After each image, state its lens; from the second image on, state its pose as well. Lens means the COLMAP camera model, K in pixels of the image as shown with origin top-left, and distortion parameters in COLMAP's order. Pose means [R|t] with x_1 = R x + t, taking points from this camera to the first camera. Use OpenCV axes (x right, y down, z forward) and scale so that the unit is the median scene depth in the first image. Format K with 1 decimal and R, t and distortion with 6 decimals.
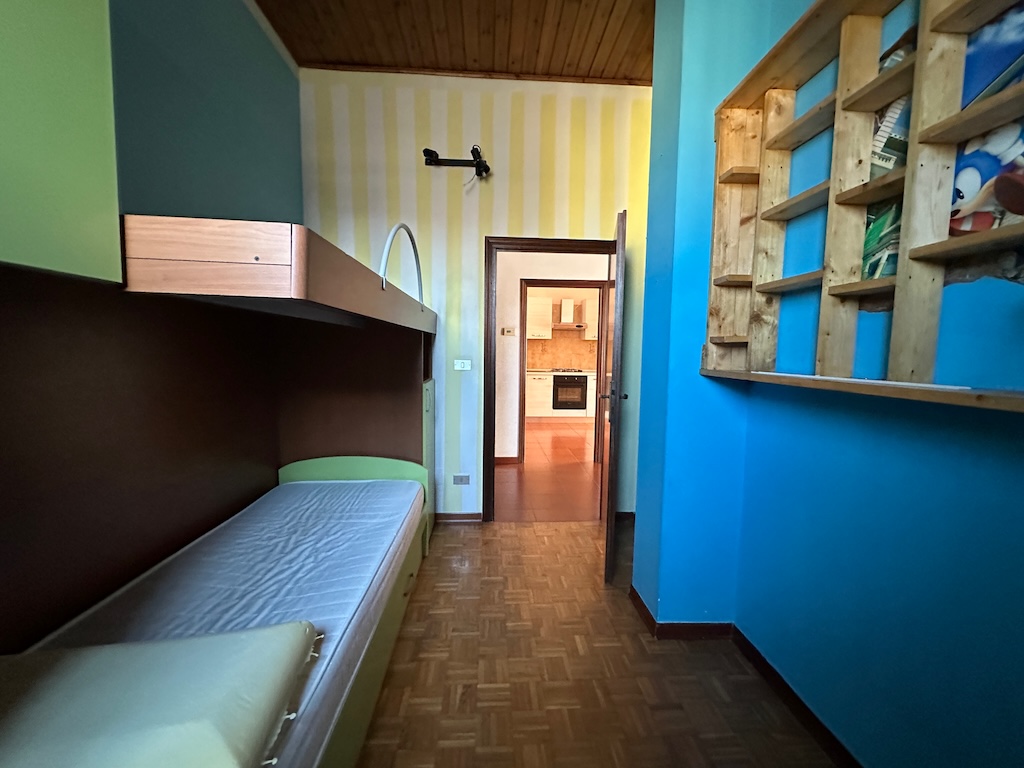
lens RADIAL K [[409.8, 0, 510.1], [0, 409.8, 382.8], [0, 0, 1]] dist [-0.002407, 0.000015]
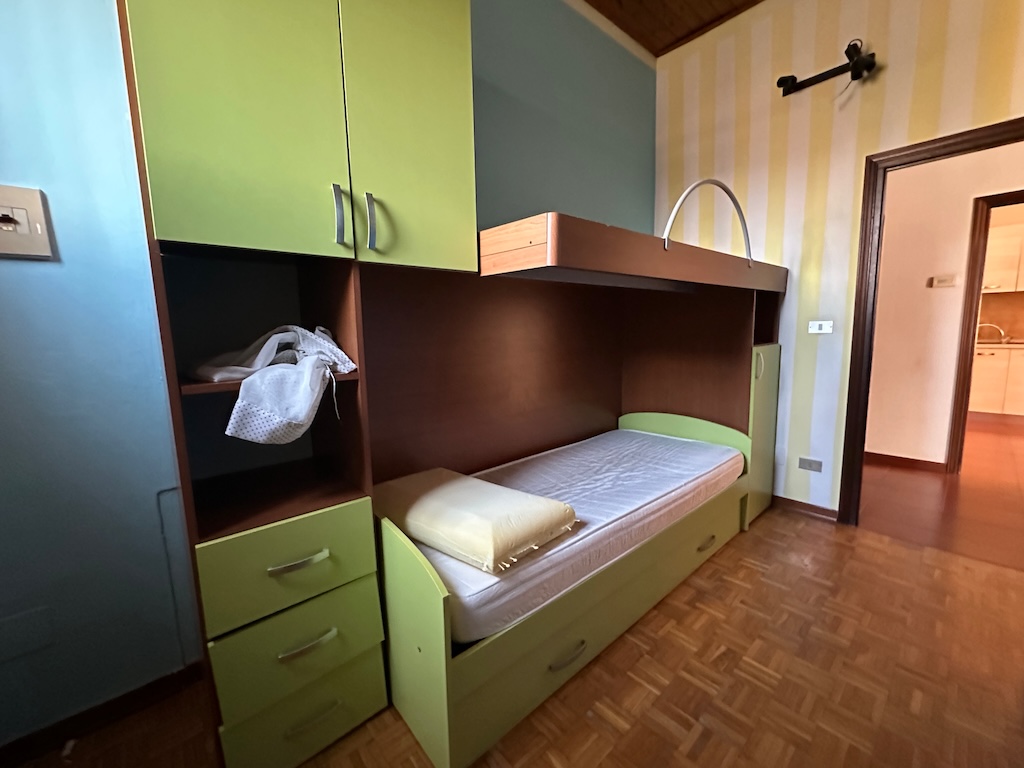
lens RADIAL K [[411.5, 0, 516.2], [0, 411.5, 382.1], [0, 0, 1]] dist [-0.001837, -0.000076]
pose [[0.624361, 0.067396, -0.778223, 0.241236], [-0.027818, 0.997557, 0.064073, 0.048154], [0.780641, -0.018356, 0.624710, 0.004050]]
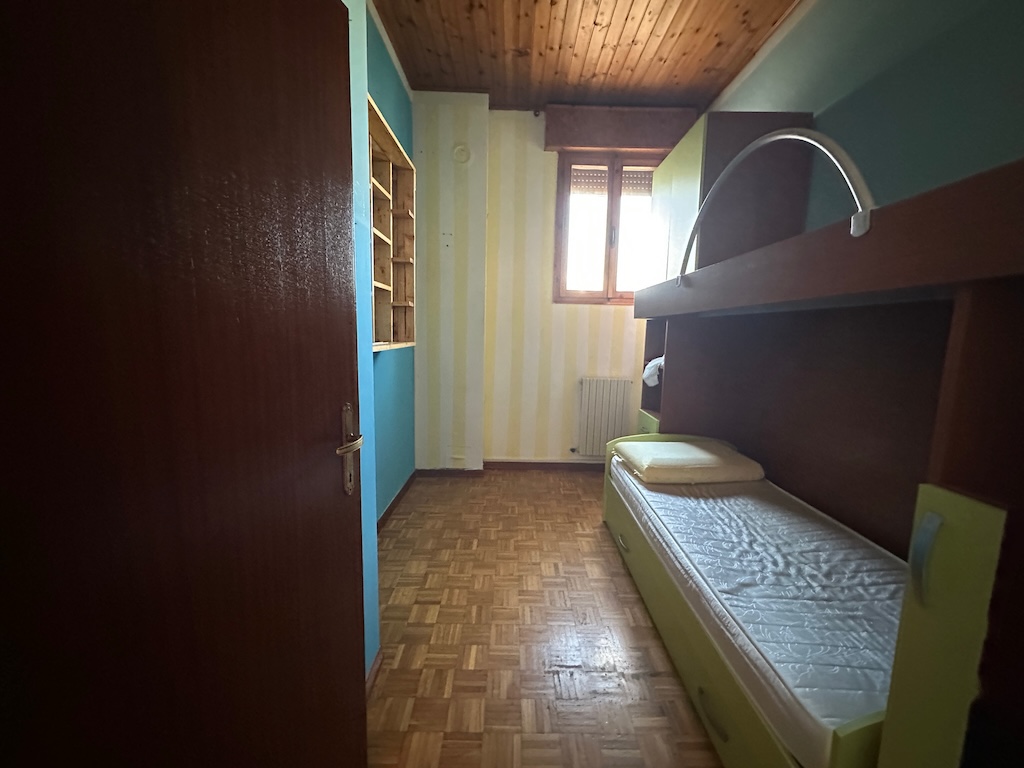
lens RADIAL K [[409.8, 0, 510.1], [0, 409.8, 382.8], [0, 0, 1]] dist [-0.002407, 0.000015]
pose [[-0.997465, -0.046596, 0.053782, 0.062266], [-0.034805, 0.978683, 0.202406, -0.140124], [-0.062067, 0.200021, -0.977824, 1.677794]]
